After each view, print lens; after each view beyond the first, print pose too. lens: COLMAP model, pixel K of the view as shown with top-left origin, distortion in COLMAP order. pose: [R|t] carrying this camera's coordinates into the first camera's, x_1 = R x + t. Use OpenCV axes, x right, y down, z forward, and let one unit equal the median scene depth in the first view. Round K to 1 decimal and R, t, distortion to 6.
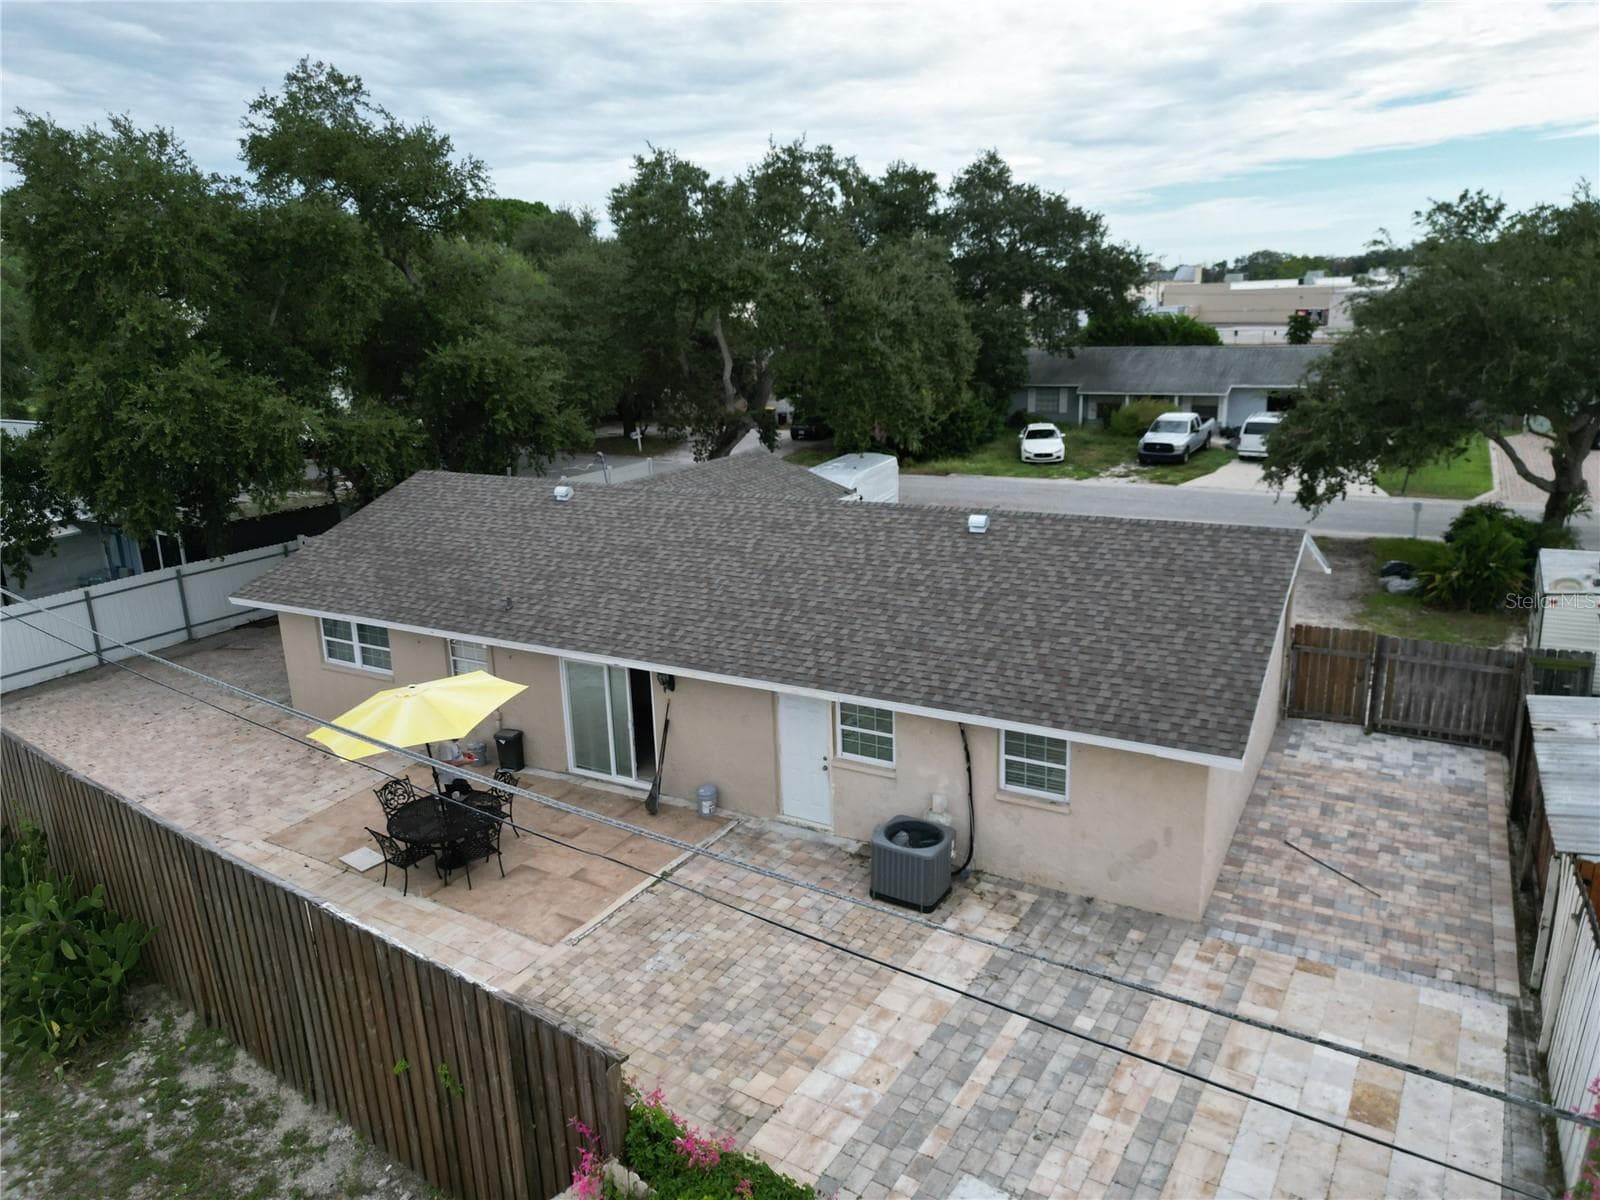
lens RADIAL K [[1084.7, 0, 809.6], [0, 1084.7, 602.6], [0, 0, 1]] dist [0.053517, -0.042255]
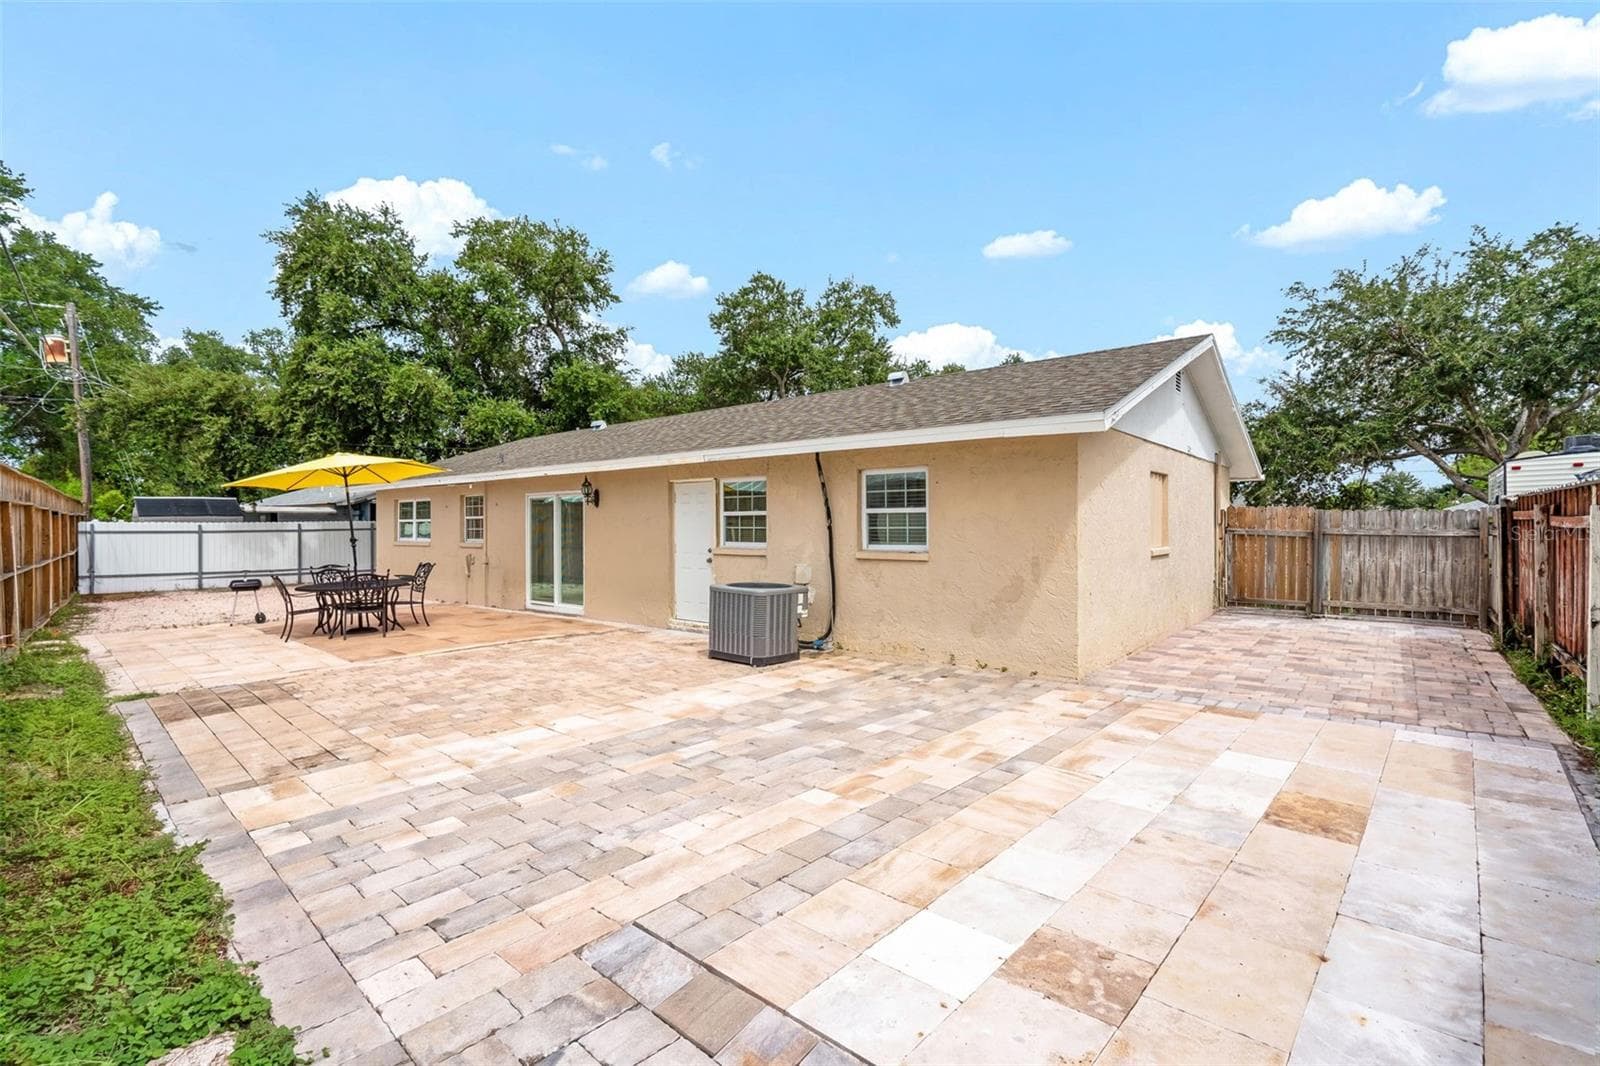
lens RADIAL K [[704.9, 0, 803.7], [0, 704.9, 537.3], [0, 0, 1]] dist [-0.002370, 0.000229]
pose [[0.983930, 0.027004, -0.176503, 0.162072], [-0.071393, 0.965541, -0.250268, 0.219540], [0.163662, 0.258847, 0.951952, 0.301344]]
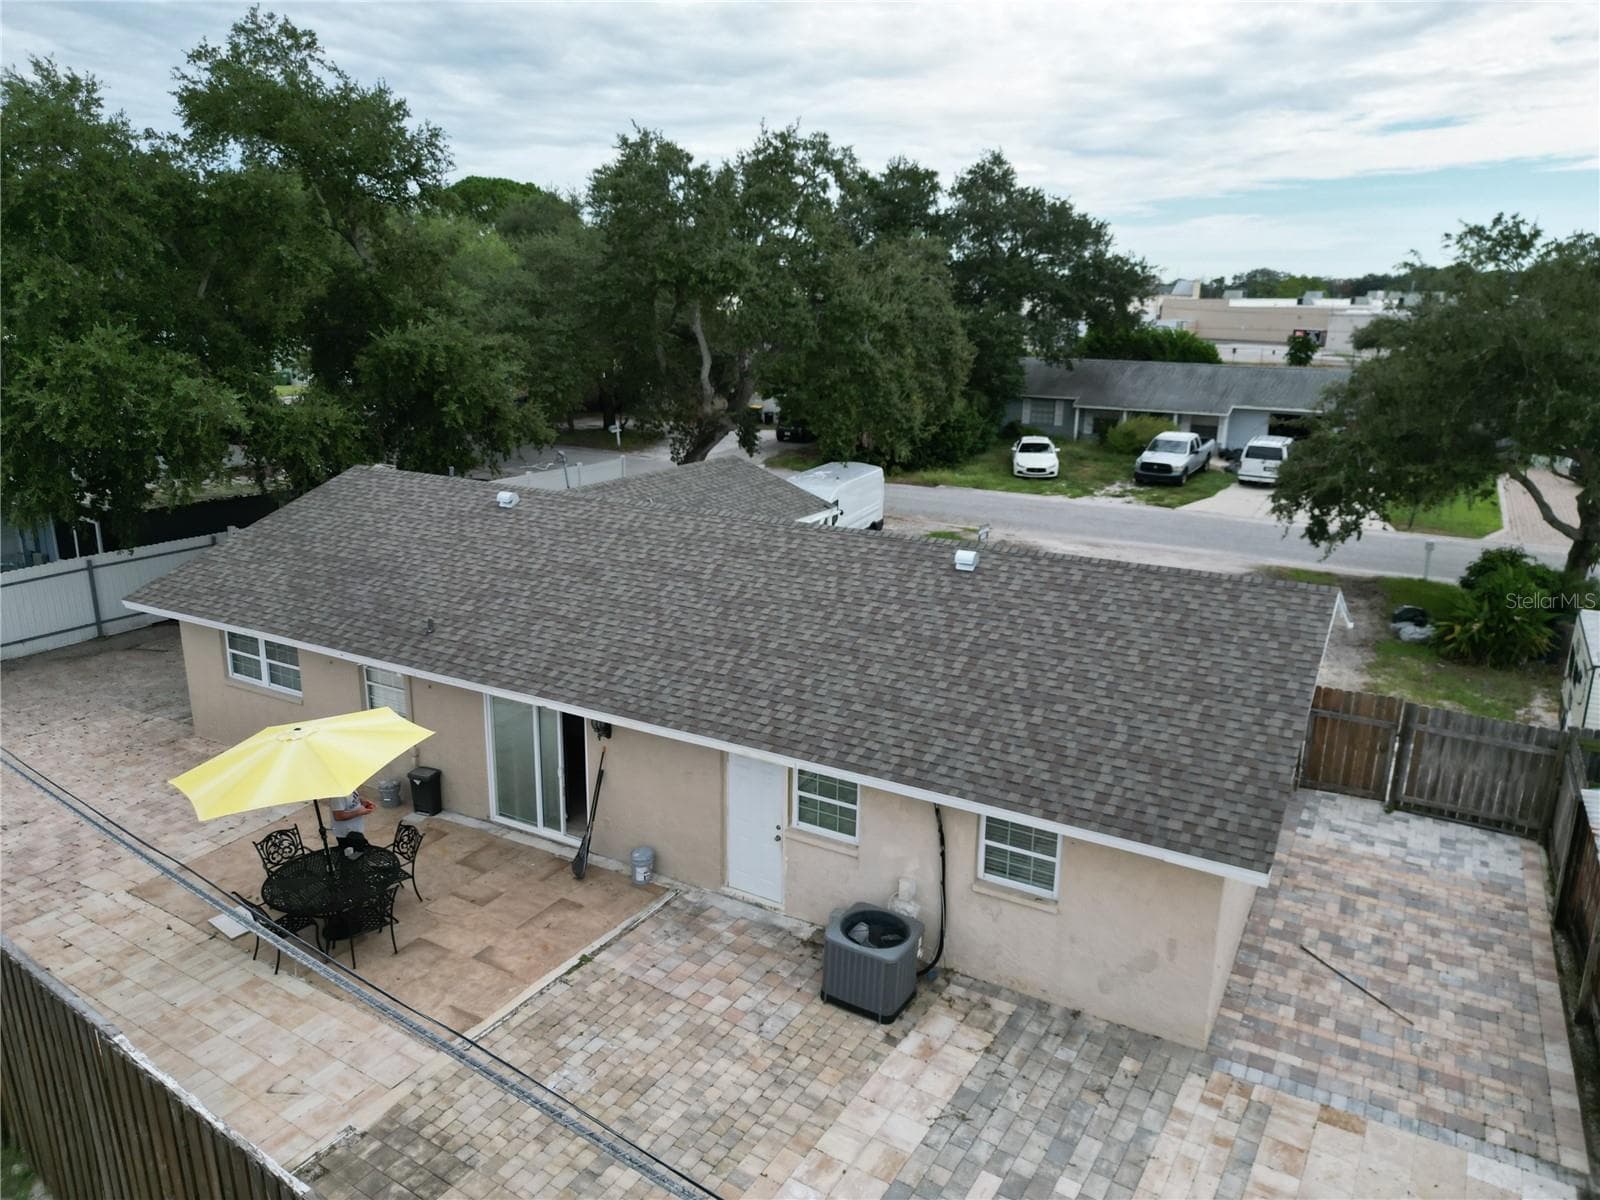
lens RADIAL K [[1084.7, 0, 806.9], [0, 1084.7, 601.3], [0, 0, 1]] dist [0.053517, -0.042255]
pose [[0.998974, 0.043641, 0.012064, 0.014288], [-0.043666, 0.999045, 0.001821, -0.029896], [-0.011973, -0.002346, 0.999926, 0.099606]]
